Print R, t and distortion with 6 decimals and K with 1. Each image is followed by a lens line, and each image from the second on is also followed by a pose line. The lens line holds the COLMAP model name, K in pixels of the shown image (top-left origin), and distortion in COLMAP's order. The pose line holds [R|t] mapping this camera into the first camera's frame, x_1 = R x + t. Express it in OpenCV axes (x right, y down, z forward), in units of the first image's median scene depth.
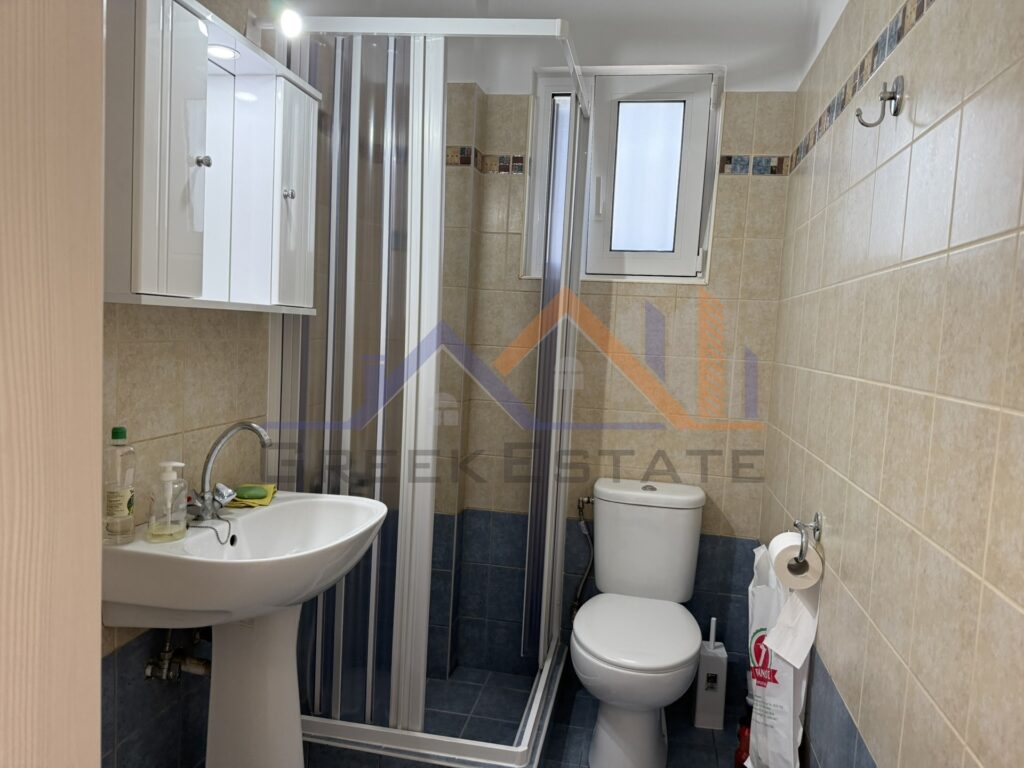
lens RADIAL K [[731.7, 0, 513.8], [0, 731.7, 391.9], [0, 0, 1]] dist [0.070964, -0.067448]
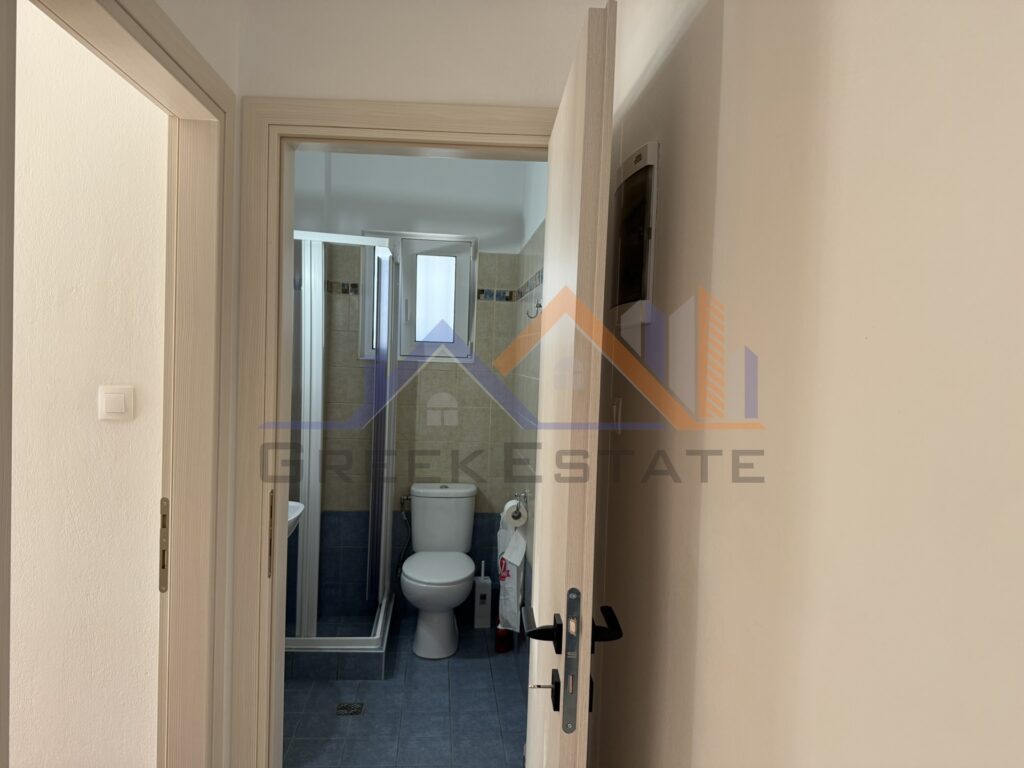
lens RADIAL K [[731.7, 0, 516.7], [0, 731.7, 390.2], [0, 0, 1]] dist [0.070964, -0.067448]
pose [[0.958924, -0.028984, 0.282177, -0.119860], [0.037959, 0.998931, -0.026389, -0.037791], [-0.281110, 0.036016, 0.958999, -0.647180]]
